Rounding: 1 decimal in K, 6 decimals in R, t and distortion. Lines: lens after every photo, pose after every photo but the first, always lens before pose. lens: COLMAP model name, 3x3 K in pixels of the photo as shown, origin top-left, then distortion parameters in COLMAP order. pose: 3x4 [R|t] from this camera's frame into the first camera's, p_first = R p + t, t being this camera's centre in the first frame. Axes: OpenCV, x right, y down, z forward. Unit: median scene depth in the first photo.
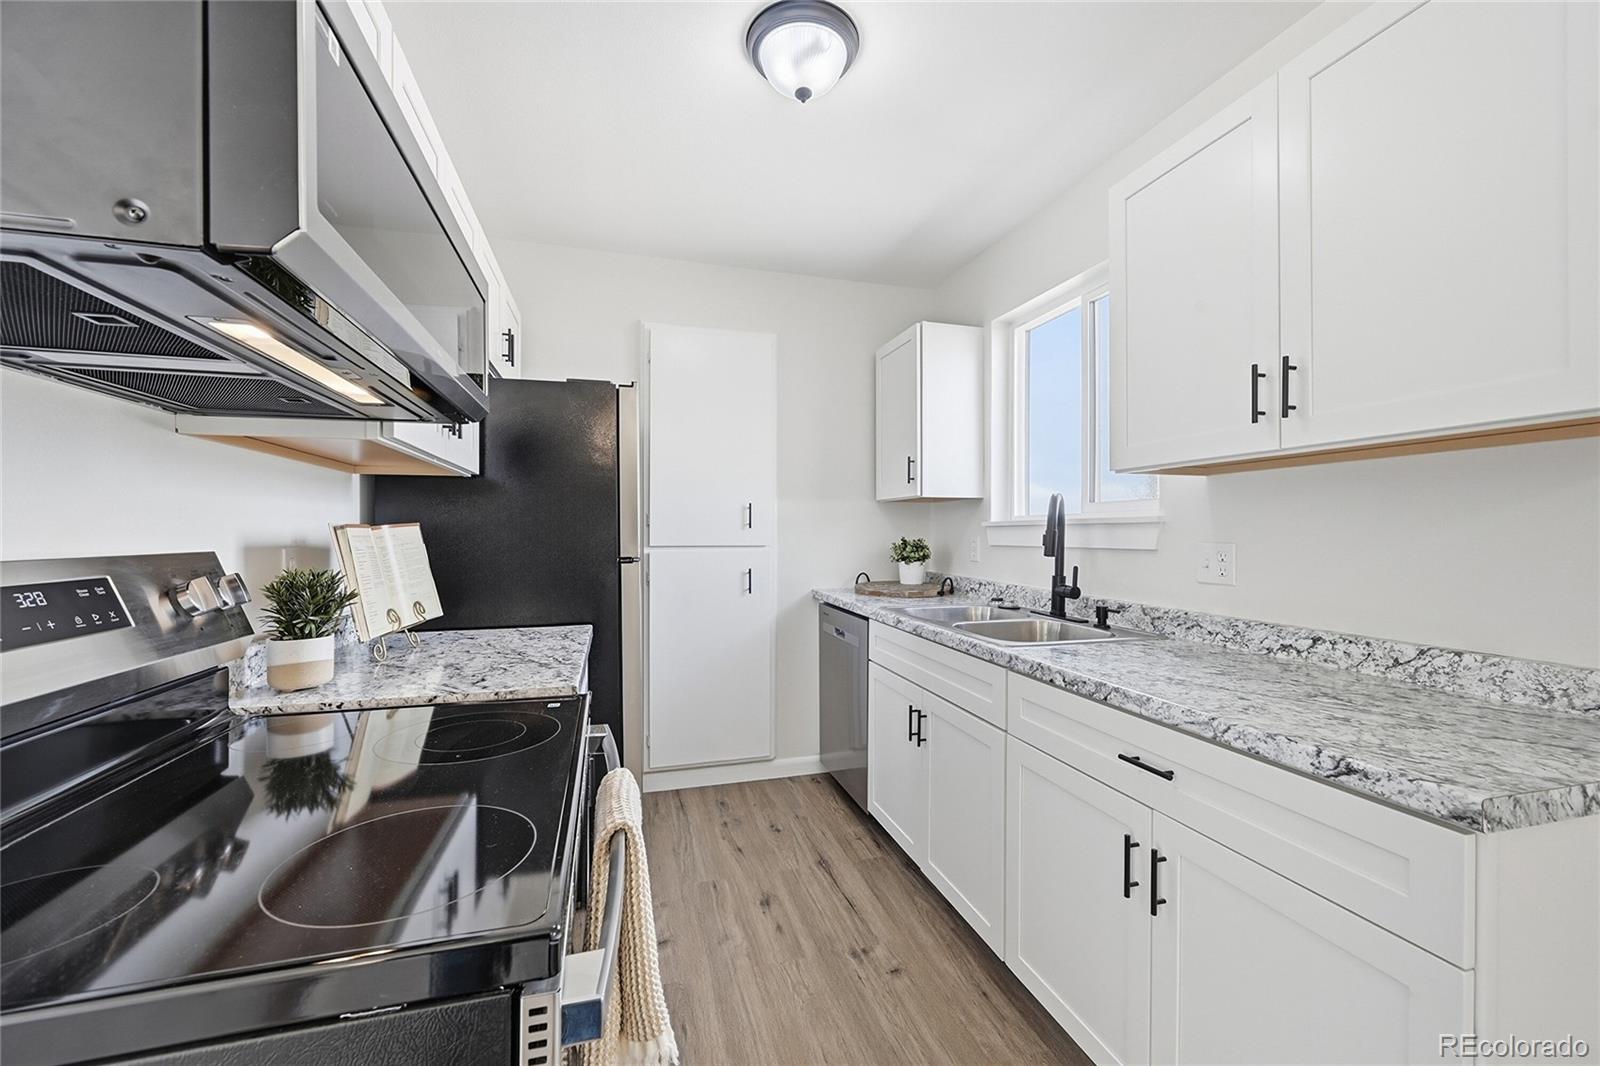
lens RADIAL K [[635.3, 0, 802.3], [0, 635.3, 533.2], [0, 0, 1]] dist [0.003391, 0.000151]
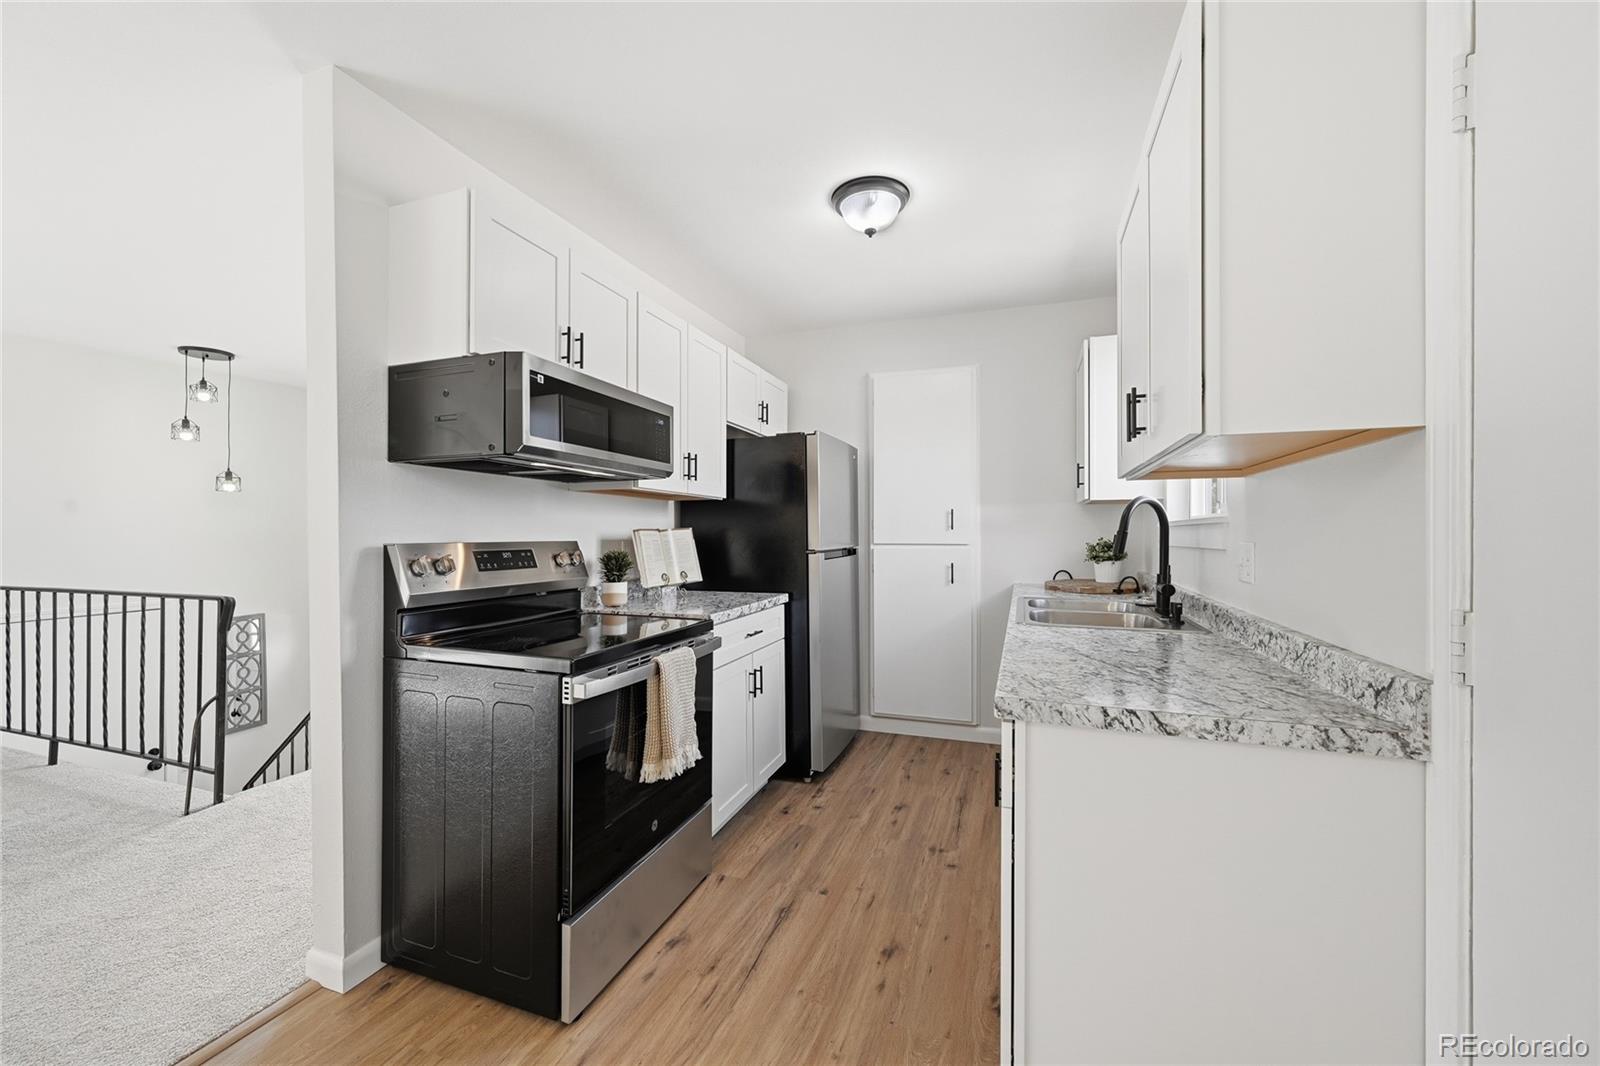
lens RADIAL K [[635.3, 0, 807.3], [0, 635.3, 533.9], [0, 0, 1]] dist [0.003391, 0.000151]
pose [[0.814589, 0.000351, -0.580039, 0.614637], [-0.000788, 1.000000, -0.000501, 0.001433], [0.580039, 0.000865, 0.814589, -0.227556]]
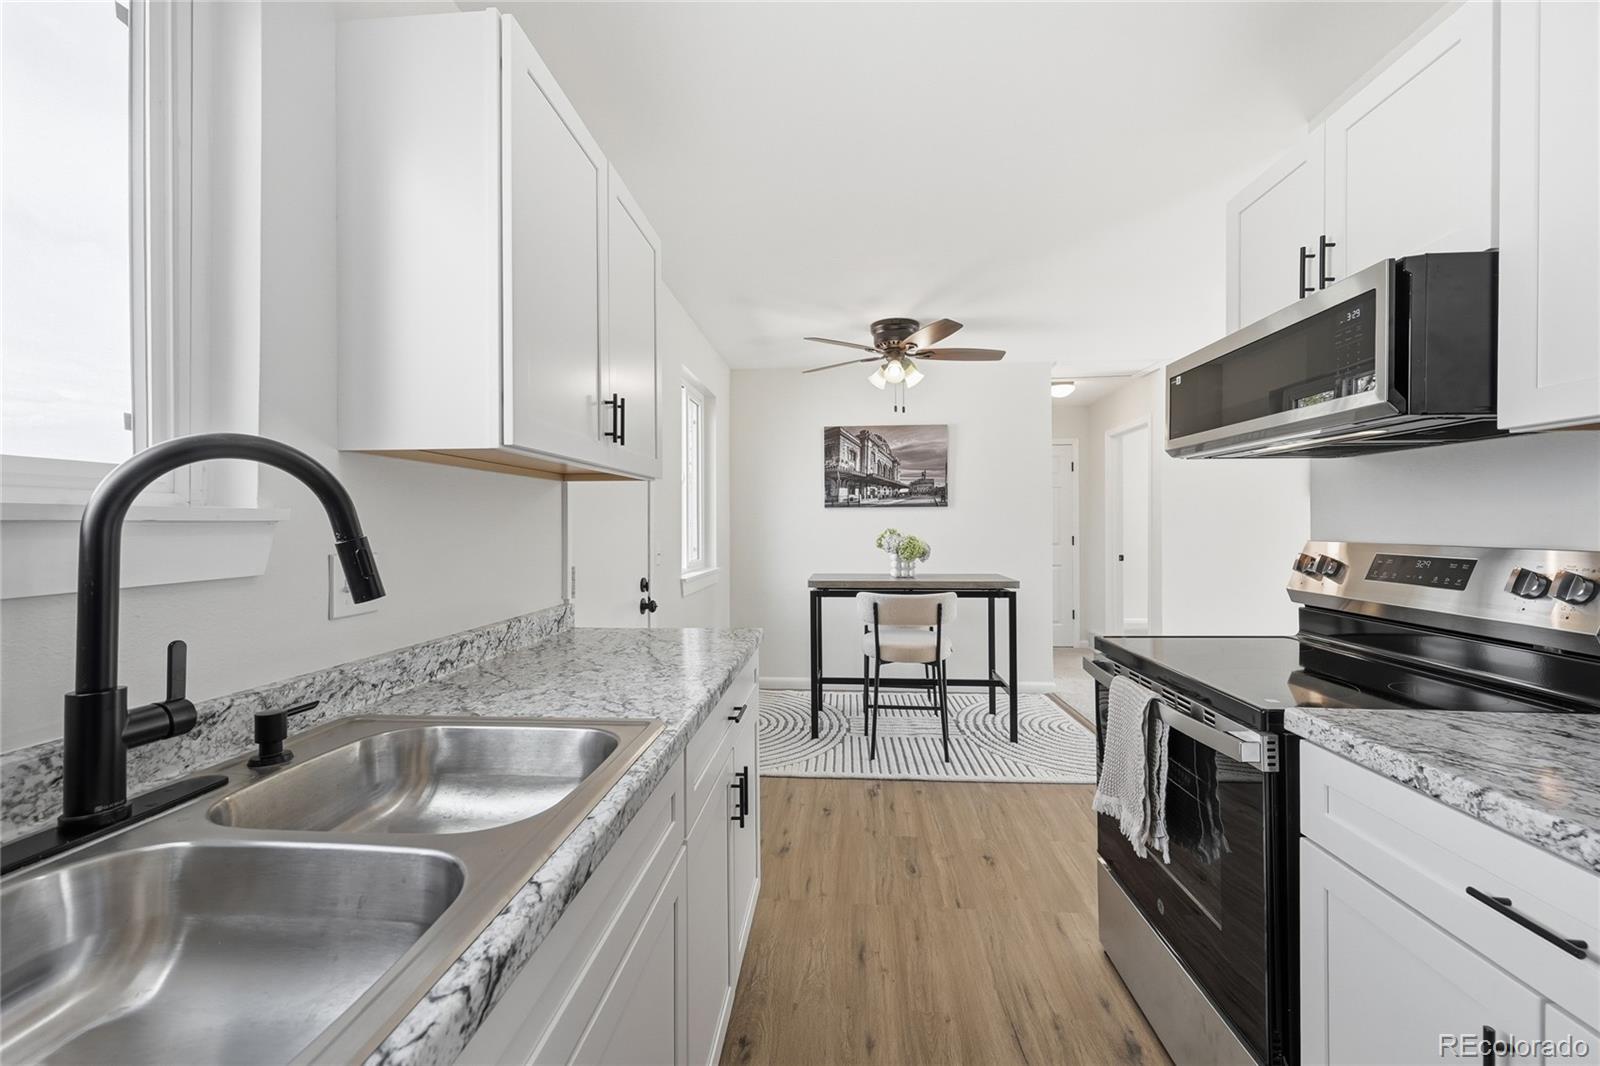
lens RADIAL K [[635.3, 0, 796.1], [0, 635.3, 528.0], [0, 0, 1]] dist [0.003391, 0.000151]
pose [[-0.931511, -0.002889, 0.363702, -0.023836], [-0.000170, 0.999972, 0.007508, -0.015637], [-0.363713, 0.006931, -0.931485, 1.339203]]
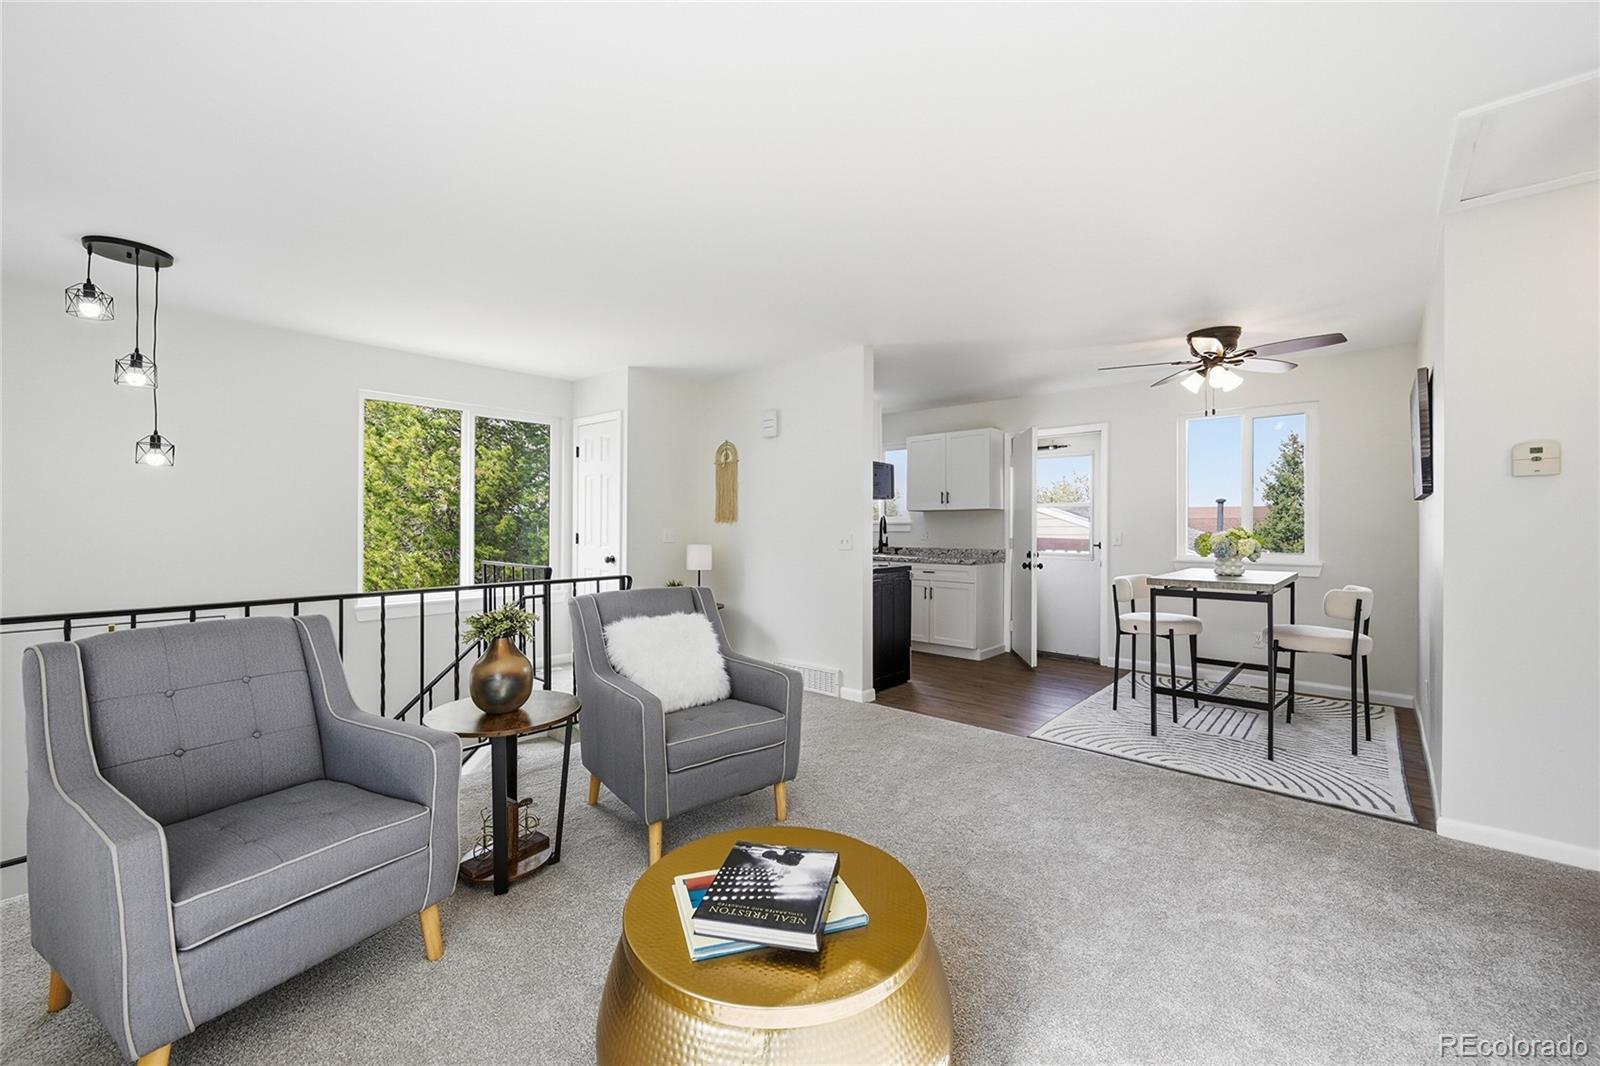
lens RADIAL K [[635.3, 0, 798.4], [0, 635.3, 526.9], [0, 0, 1]] dist [0.003391, 0.000151]
pose [[0.848946, -0.000962, 0.528479, -1.875031], [0.002368, 0.999995, -0.001982, 0.006900], [-0.528475, 0.002934, 0.848944, -1.711197]]
